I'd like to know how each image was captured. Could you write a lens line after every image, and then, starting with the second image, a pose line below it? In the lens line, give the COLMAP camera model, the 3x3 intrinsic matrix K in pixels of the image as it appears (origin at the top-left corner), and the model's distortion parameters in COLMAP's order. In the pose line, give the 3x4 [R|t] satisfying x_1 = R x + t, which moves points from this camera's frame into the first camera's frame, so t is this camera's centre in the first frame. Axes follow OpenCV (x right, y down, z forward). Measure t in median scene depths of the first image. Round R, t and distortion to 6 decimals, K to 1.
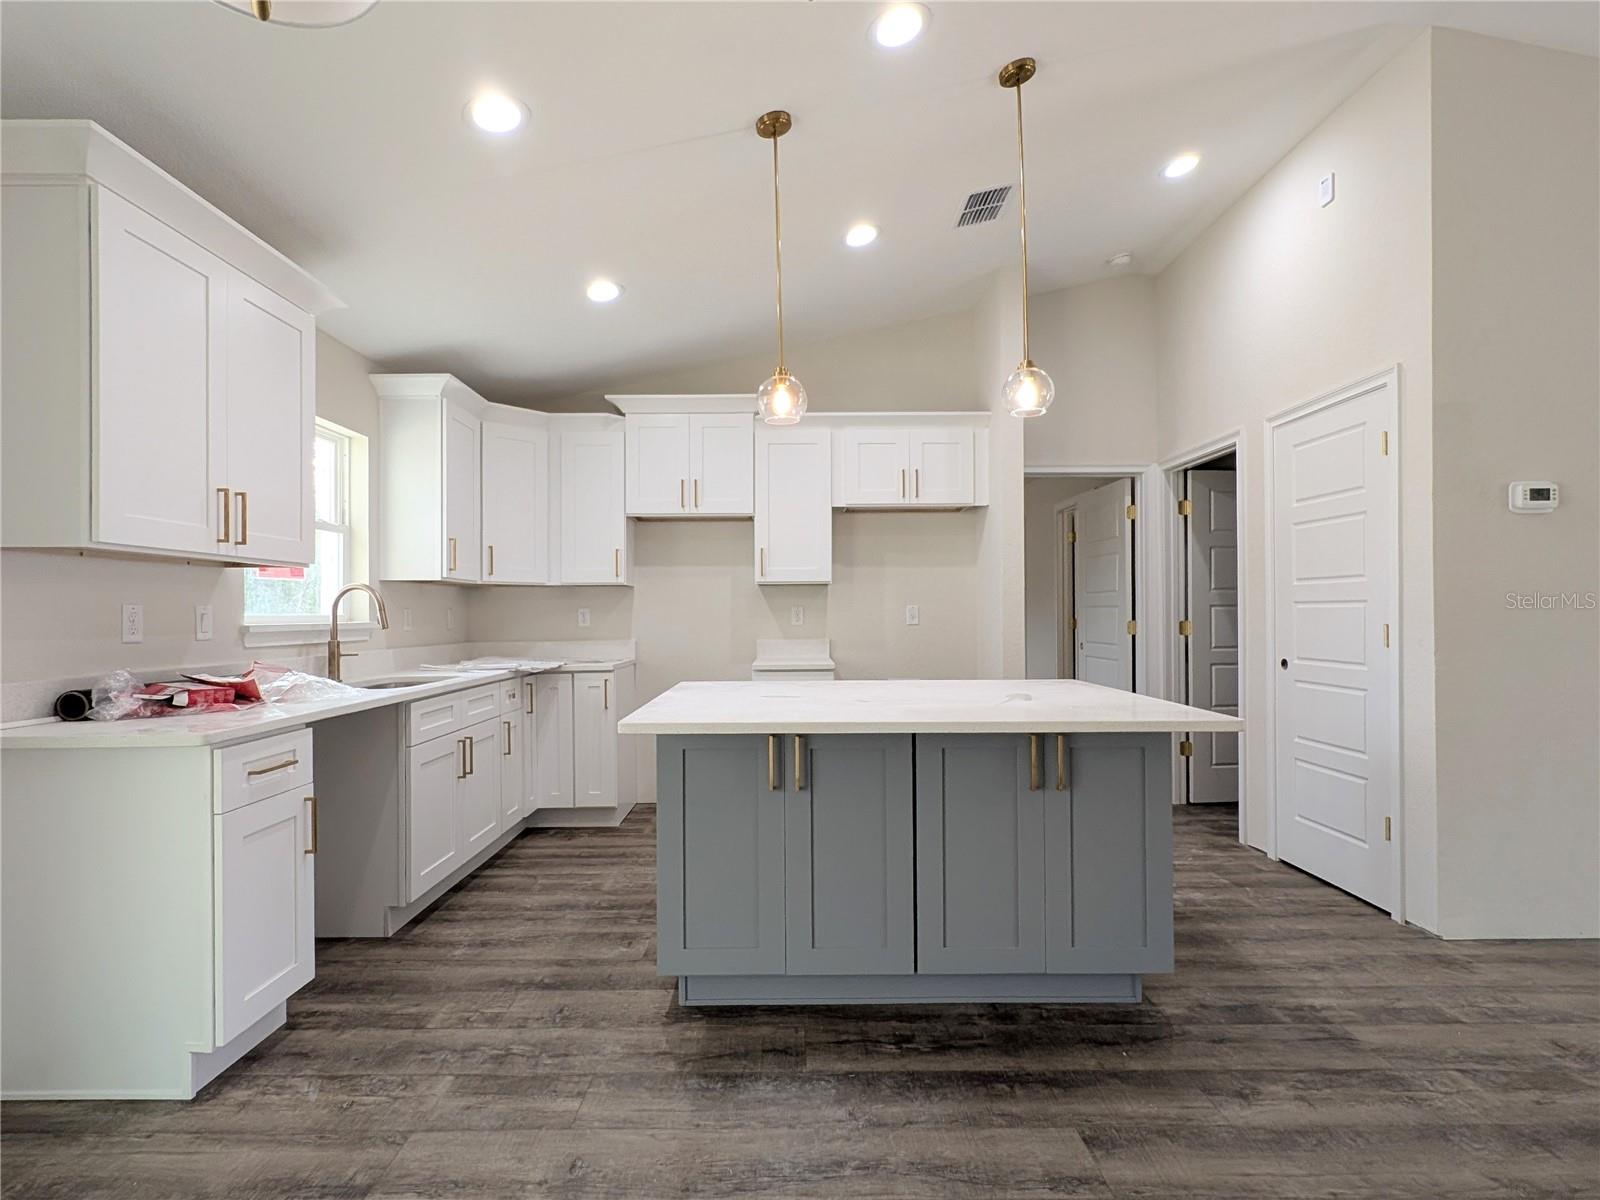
lens RADIAL K [[803.0, 0, 784.1], [0, 803.0, 611.2], [0, 0, 1]] dist [0.006645, -0.001263]
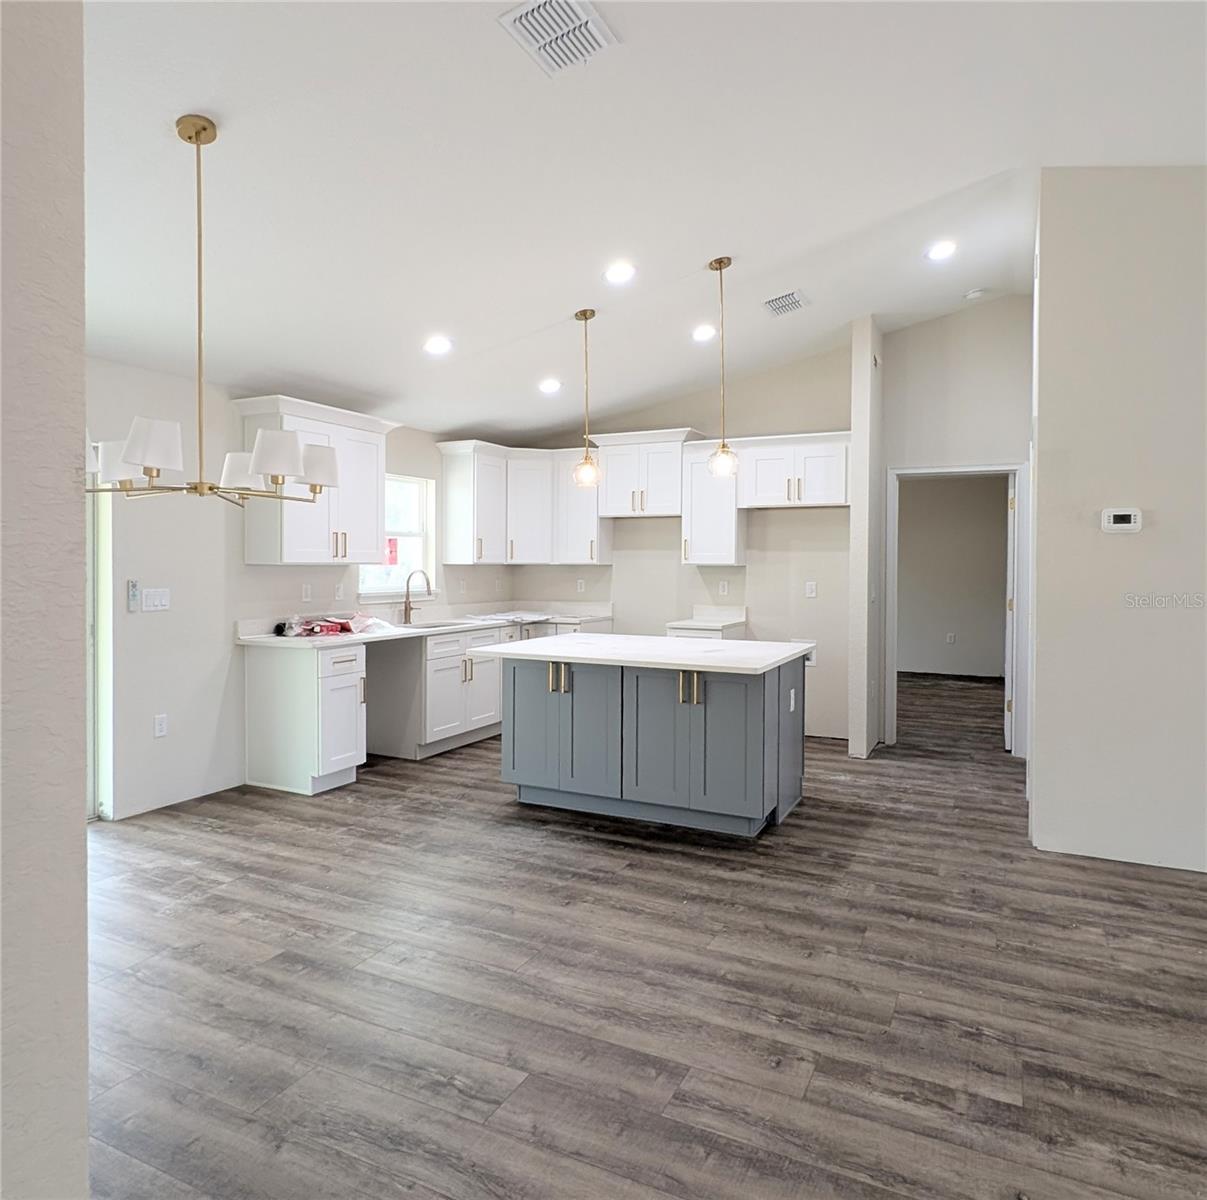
lens RADIAL K [[833.8, 0, 591.5], [0, 833.8, 578.1], [0, 0, 1]] dist [0.014672, -0.012818]
pose [[0.894068, 0.018306, -0.447556, 0.933646], [-0.008115, 0.999663, 0.024677, -0.091814], [0.447857, -0.018431, 0.893915, -0.702652]]
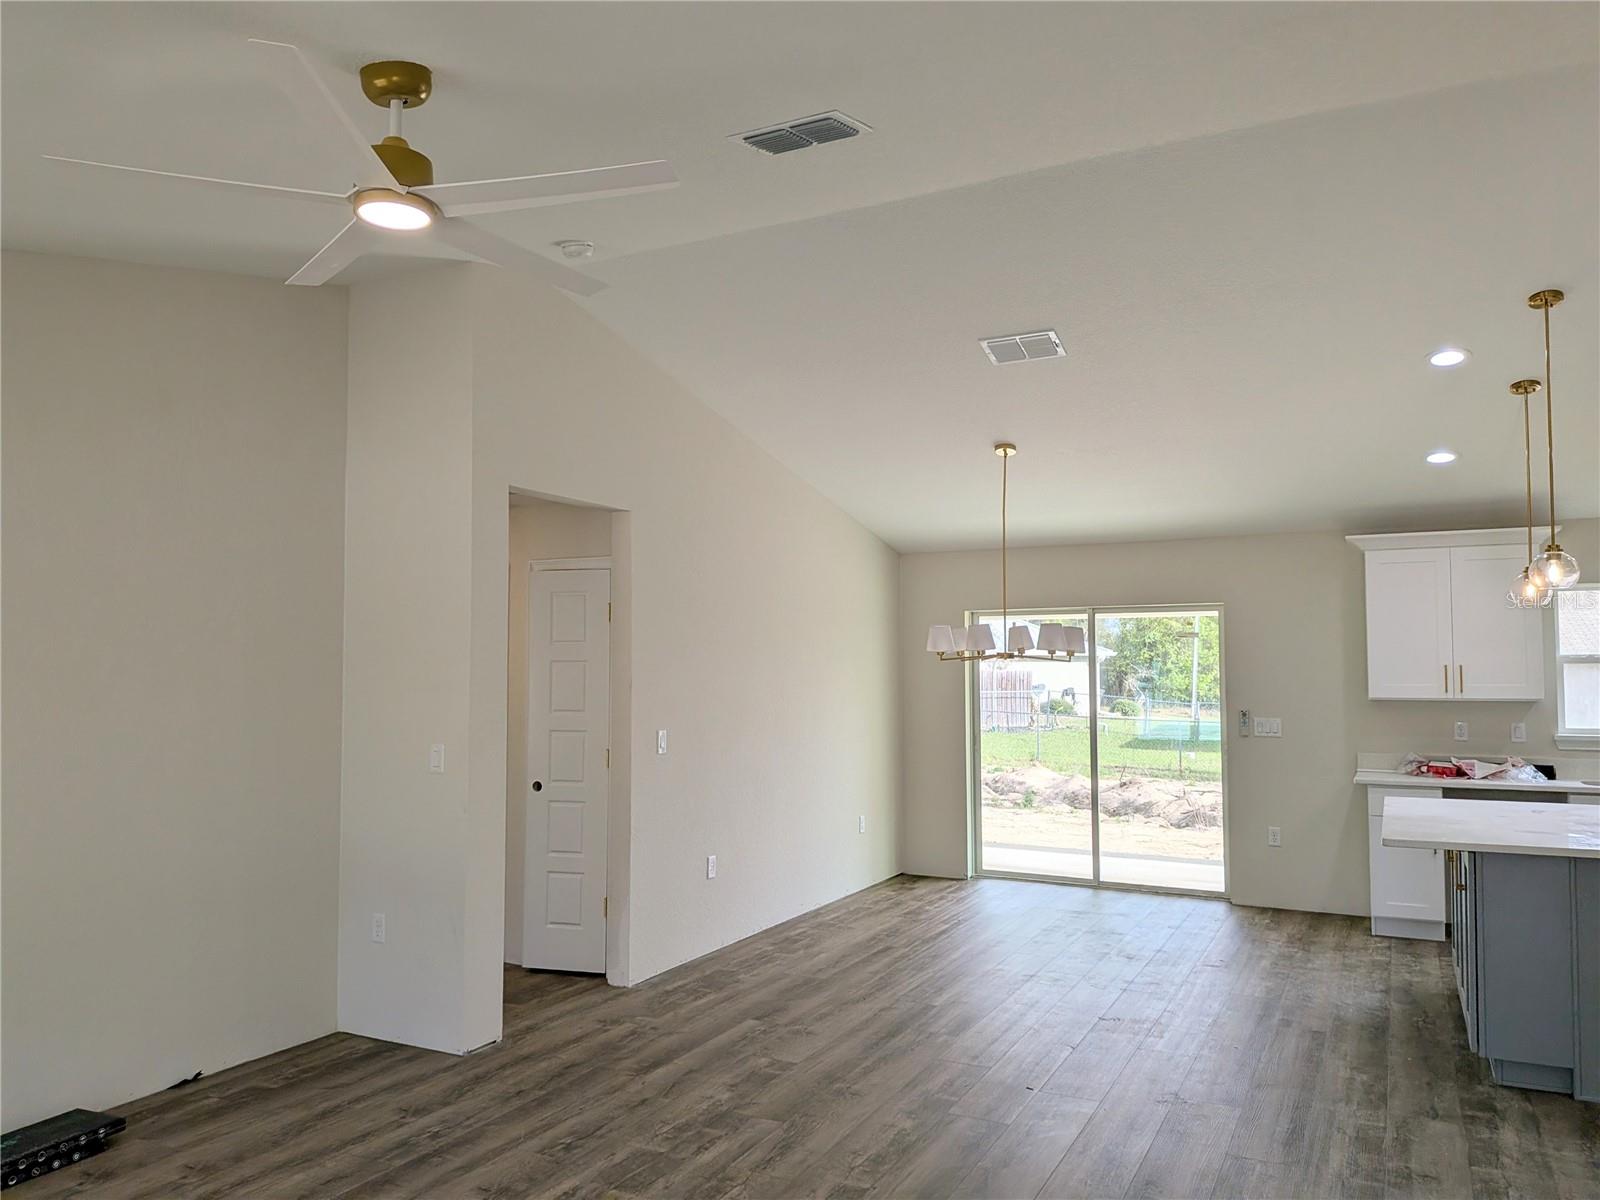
lens RADIAL K [[1158.2, 0, 803.5], [0, 1158.2, 608.7], [0, 0, 1]] dist [-0.001215, -0.003935]
pose [[-0.451613, -0.041299, -0.891257, 2.598022], [0.005604, 0.998777, -0.049121, -0.162548], [0.892196, -0.027178, -0.450830, 0.899018]]
